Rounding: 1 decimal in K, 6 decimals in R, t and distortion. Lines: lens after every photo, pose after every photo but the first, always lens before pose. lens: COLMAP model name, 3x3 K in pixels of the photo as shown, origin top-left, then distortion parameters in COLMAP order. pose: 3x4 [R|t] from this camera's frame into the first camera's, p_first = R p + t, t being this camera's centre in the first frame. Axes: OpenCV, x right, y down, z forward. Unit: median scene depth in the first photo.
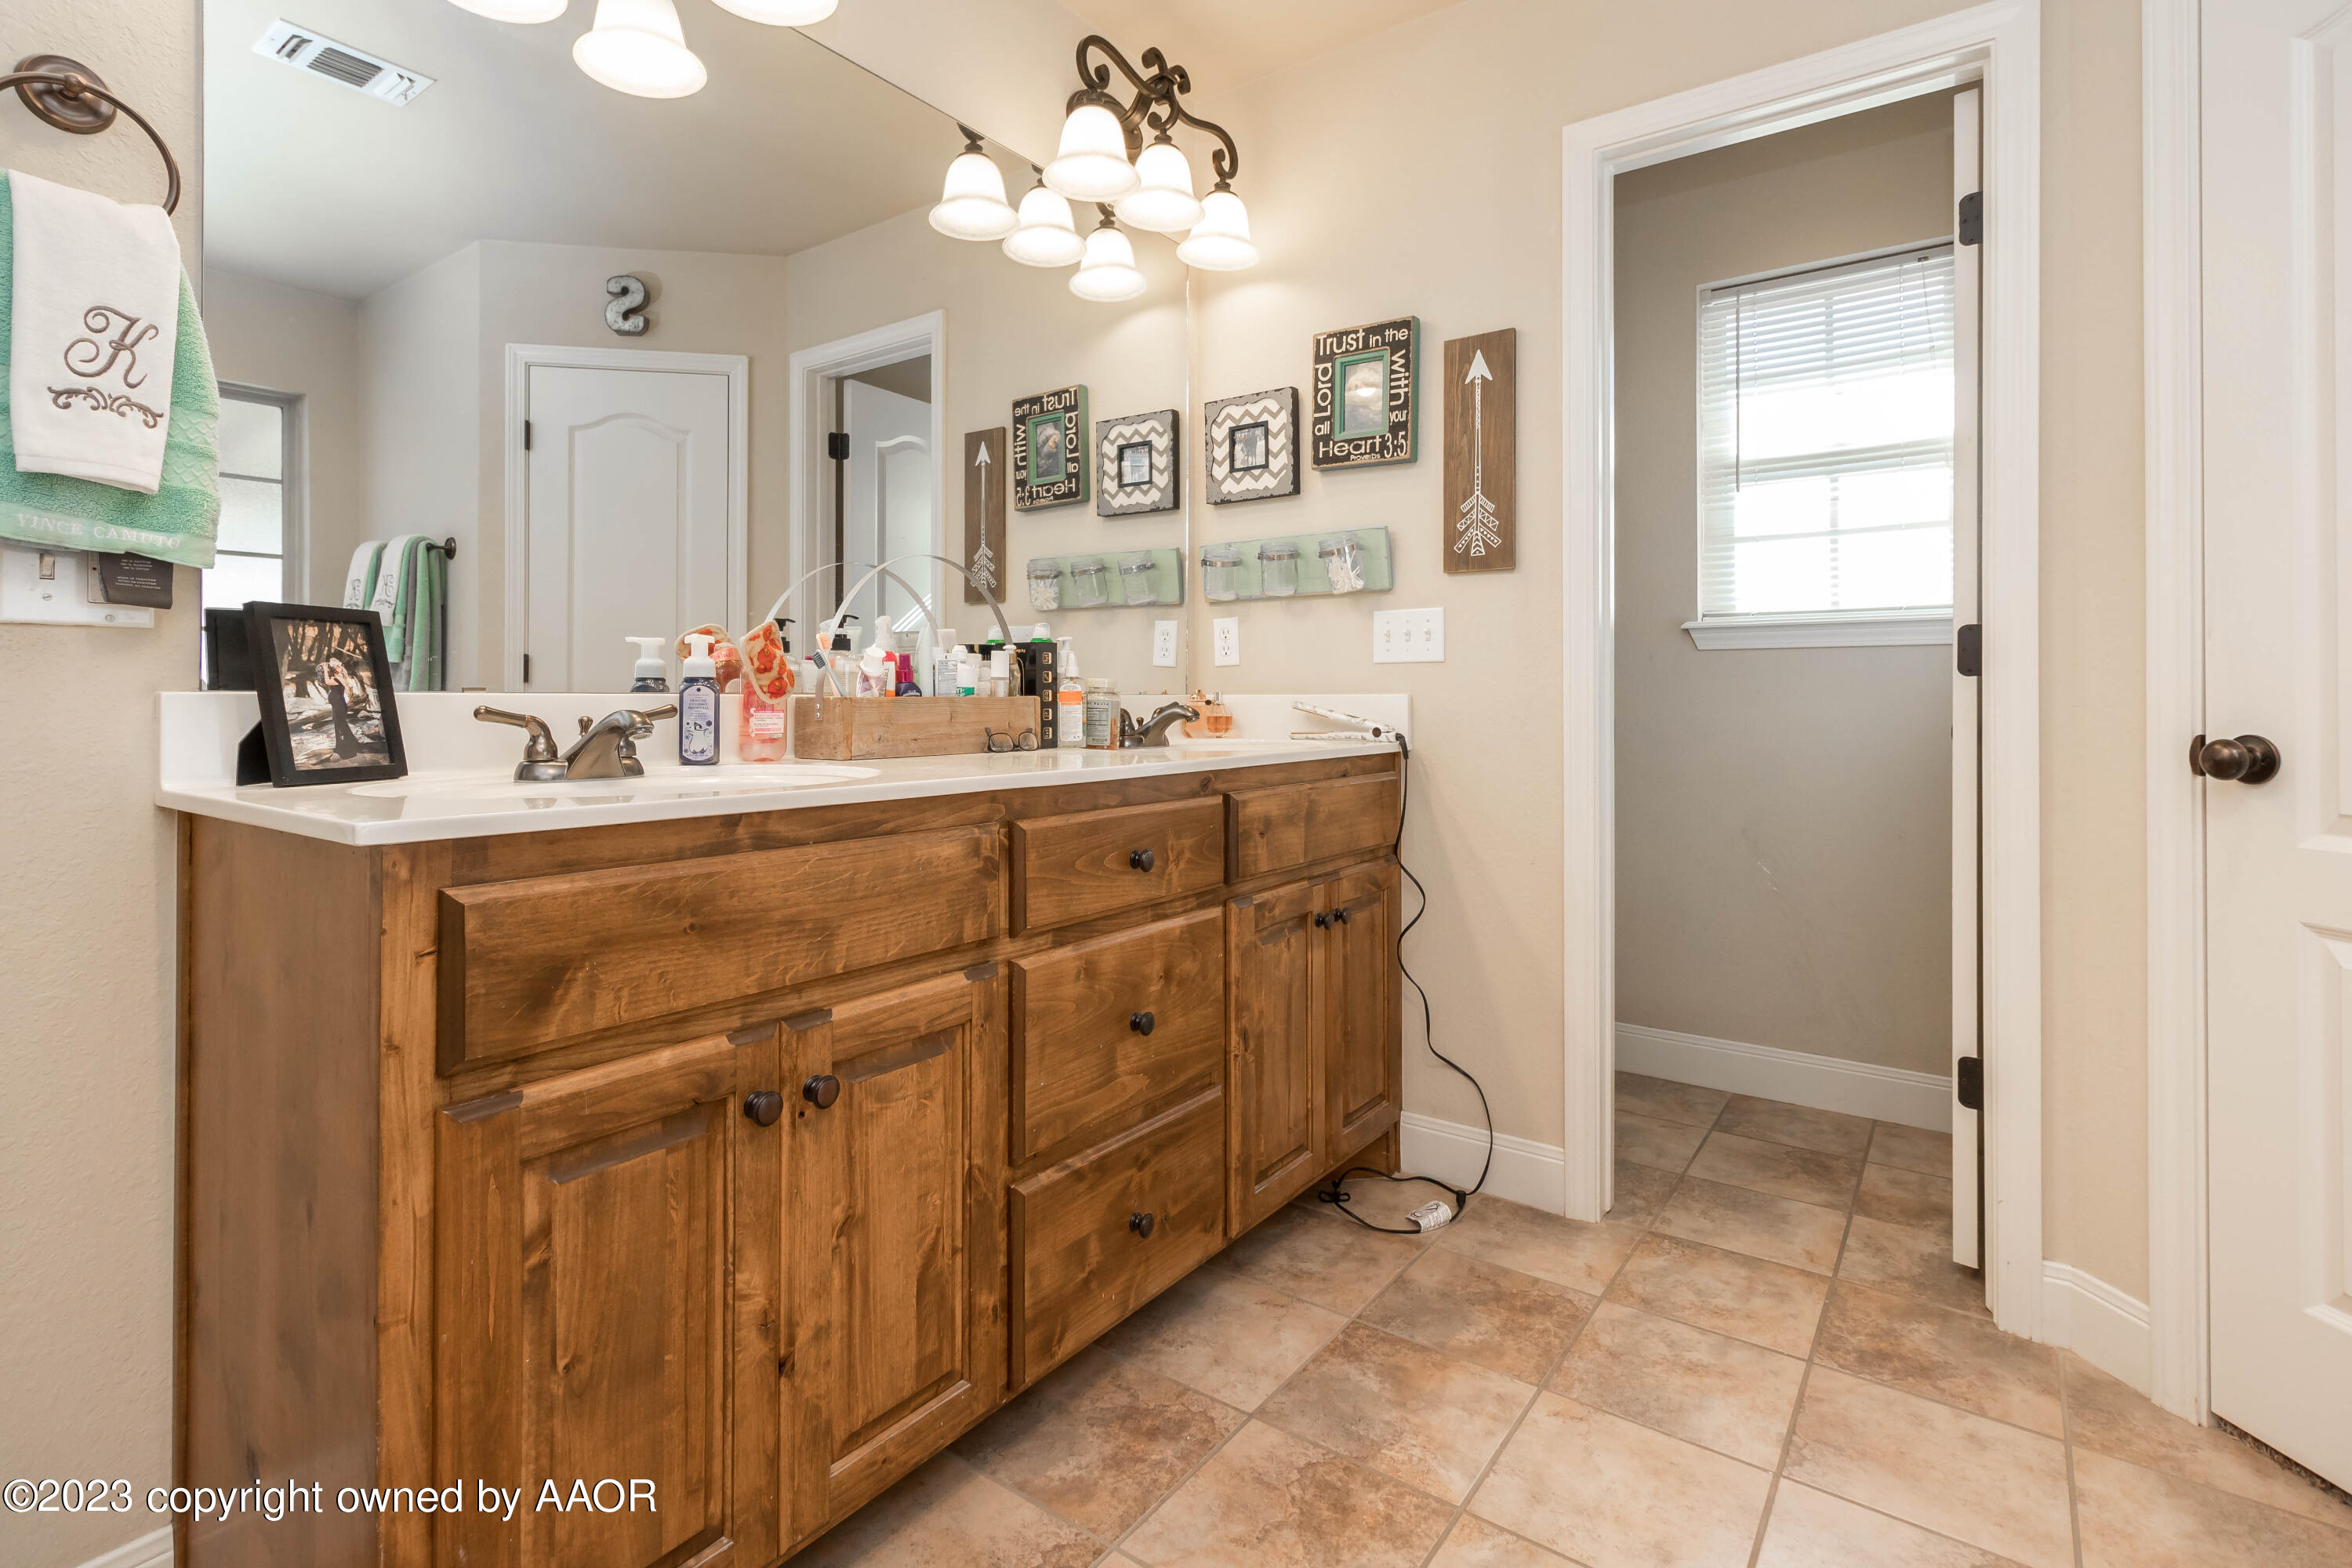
lens RADIAL K [[1101.4, 0, 1153.7], [0, 1101.4, 701.1], [0, 0, 1]] dist [0.001939, -0.000551]
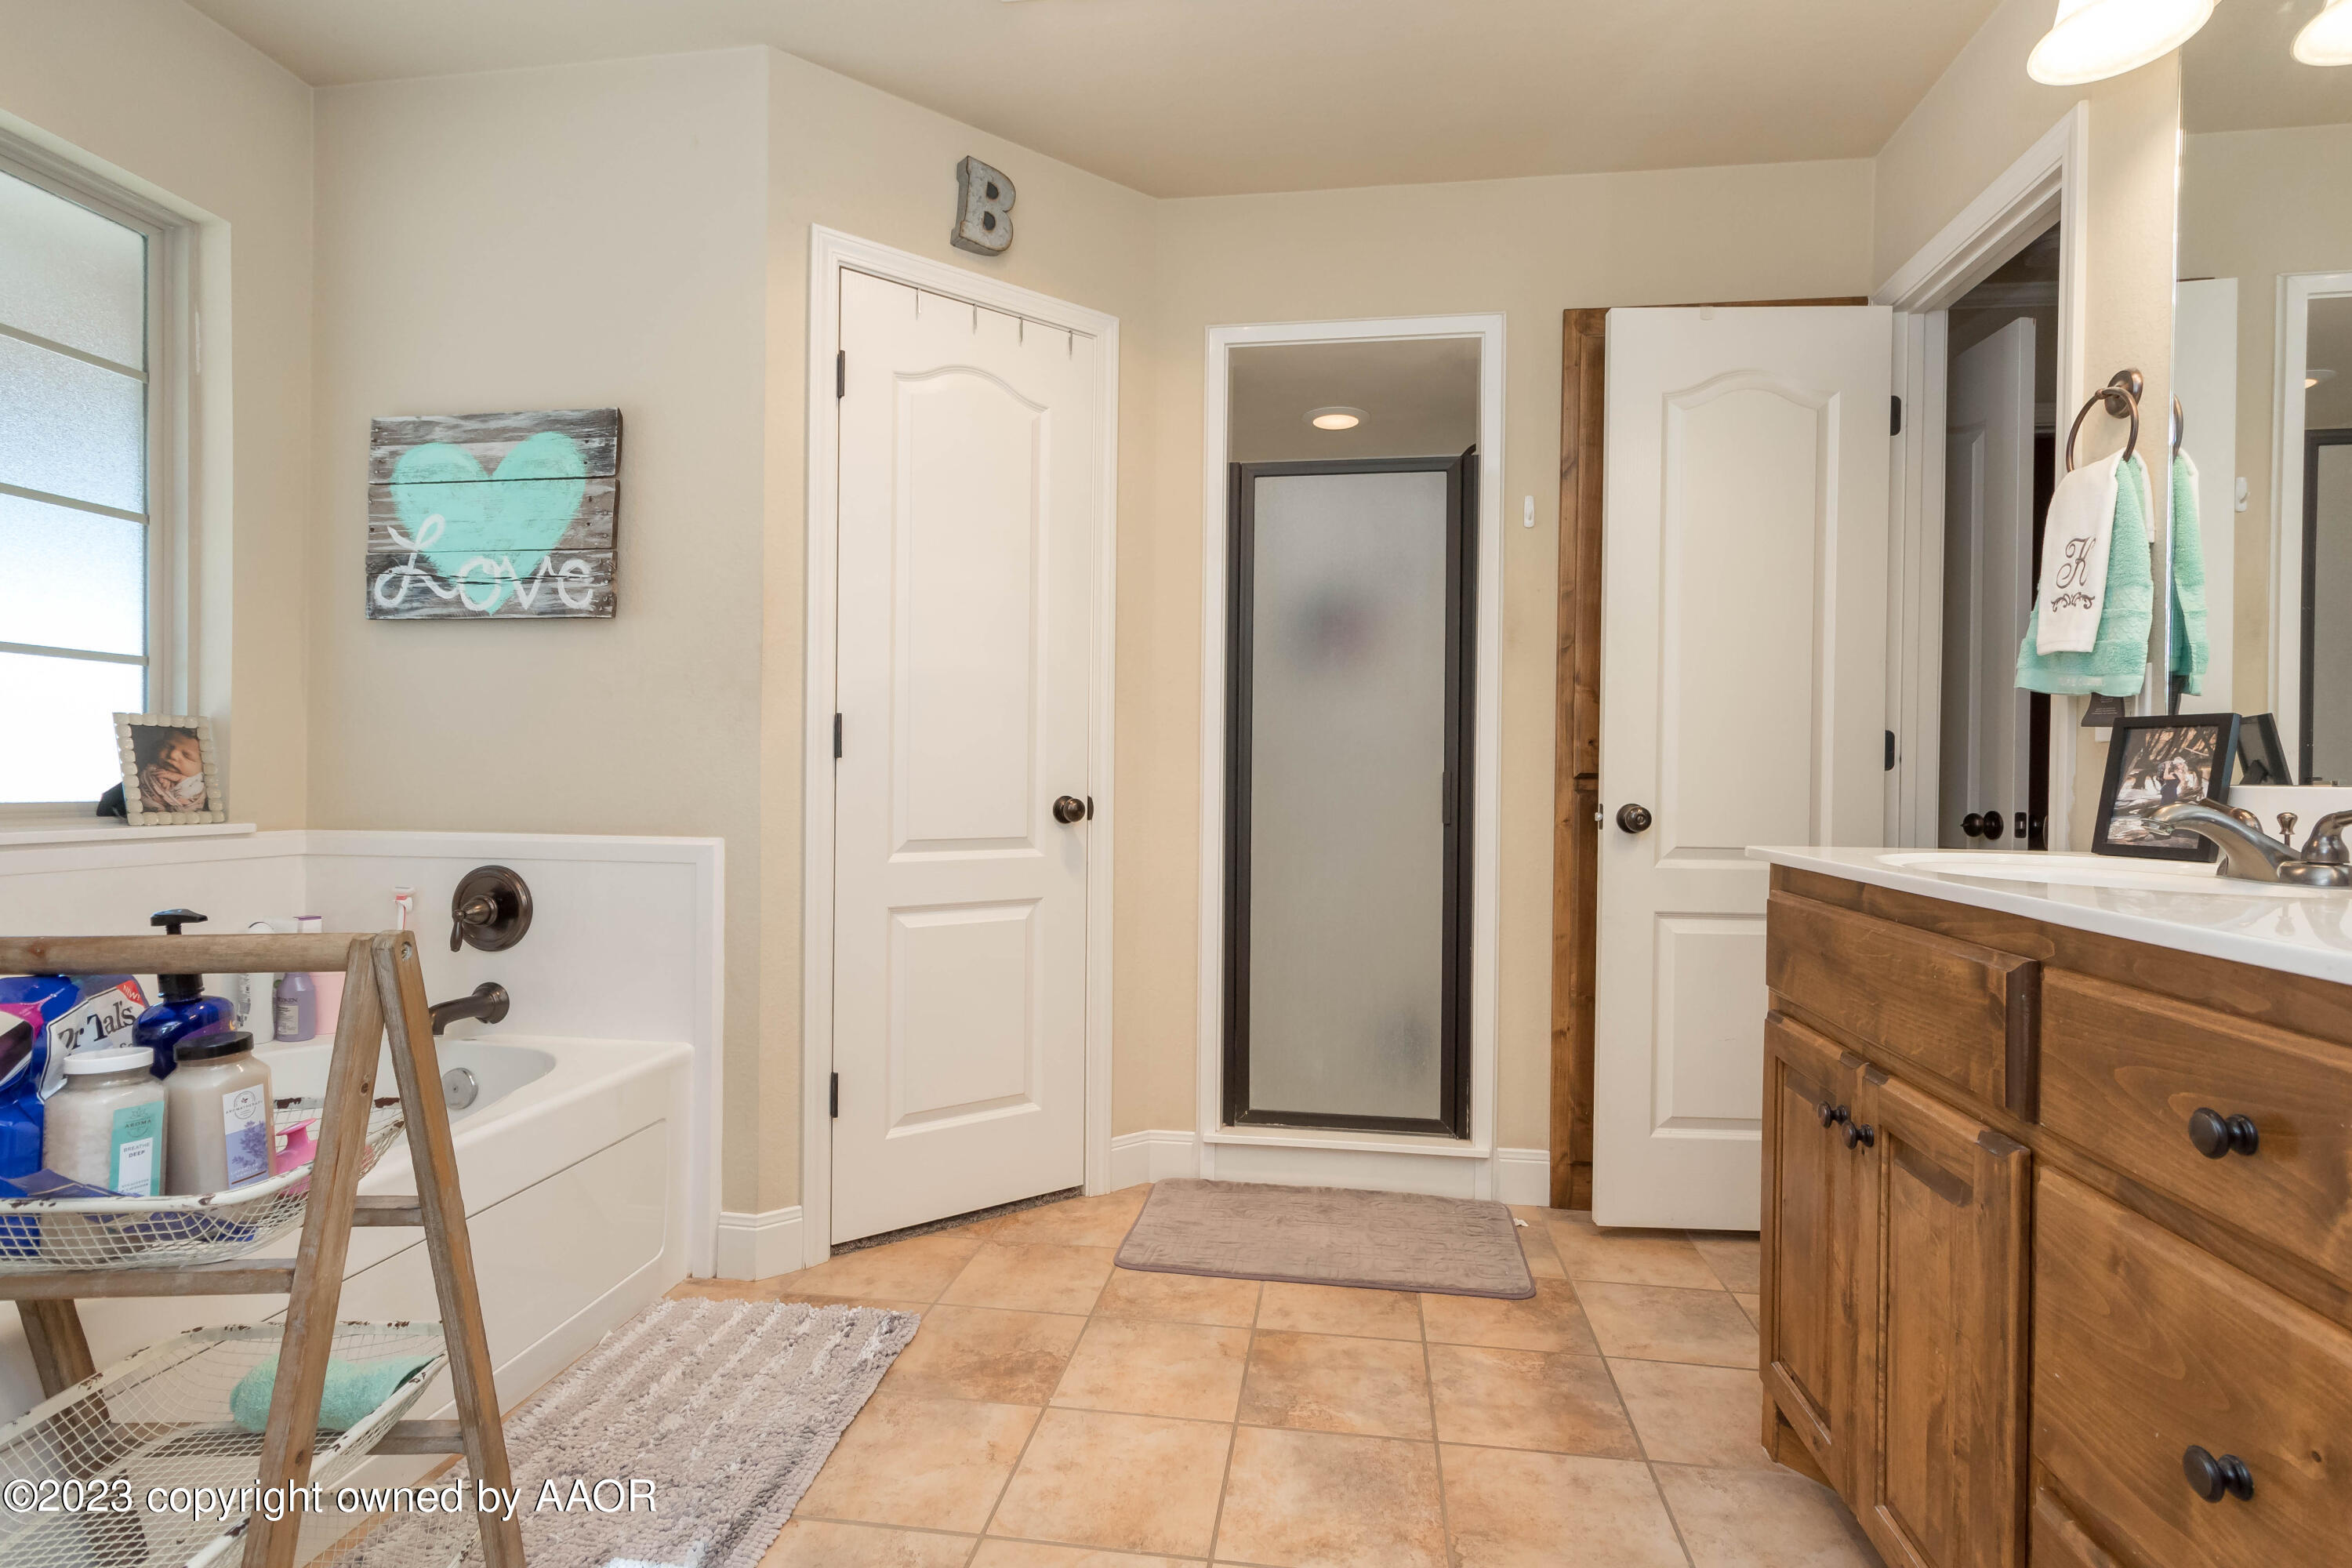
lens RADIAL K [[1101.4, 0, 1198.5], [0, 1101.4, 787.6], [0, 0, 1]] dist [0.001939, -0.000551]
pose [[-0.872901, -0.005006, -0.487871, 0.768842], [-0.012330, 0.999854, 0.011802, -0.006428], [0.487741, 0.016318, -0.872836, 1.514654]]
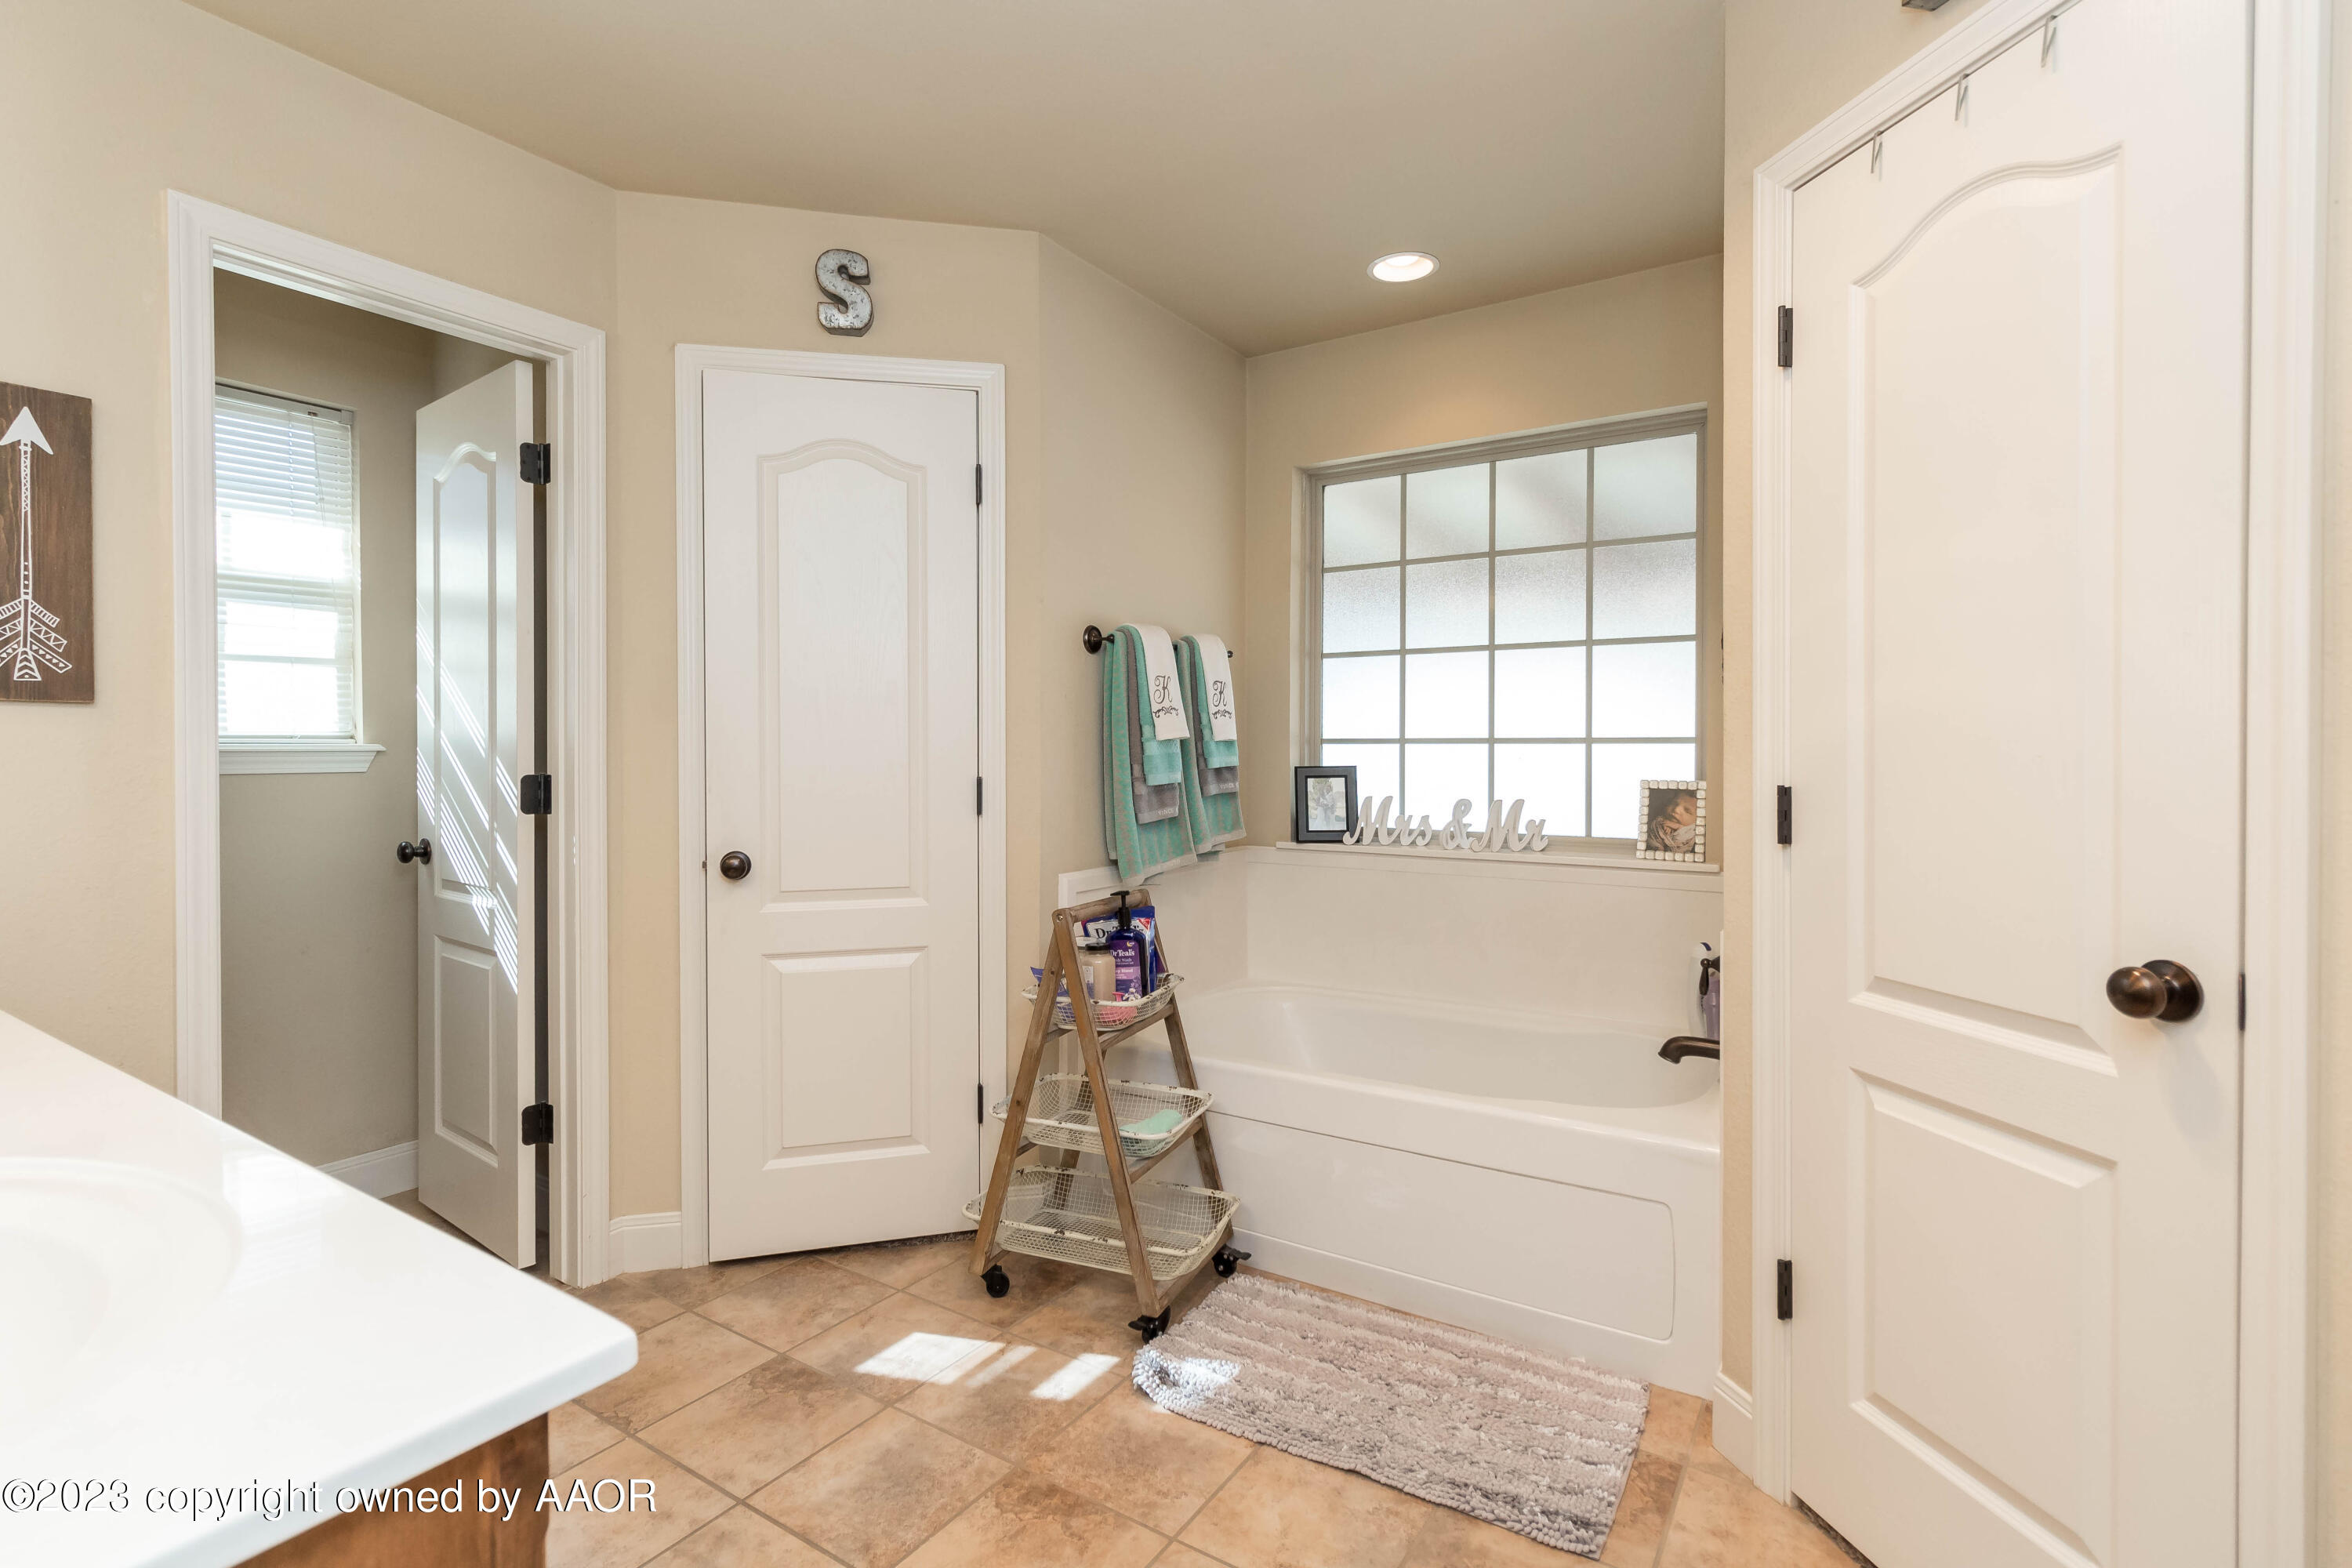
lens RADIAL K [[1101.4, 0, 1192.0], [0, 1101.4, 765.1], [0, 0, 1]] dist [0.001939, -0.000551]
pose [[-0.082104, -0.014169, 0.996523, -0.913774], [0.002290, 0.999894, 0.014406, -0.147626], [-0.996621, 0.003465, -0.082063, 0.480129]]
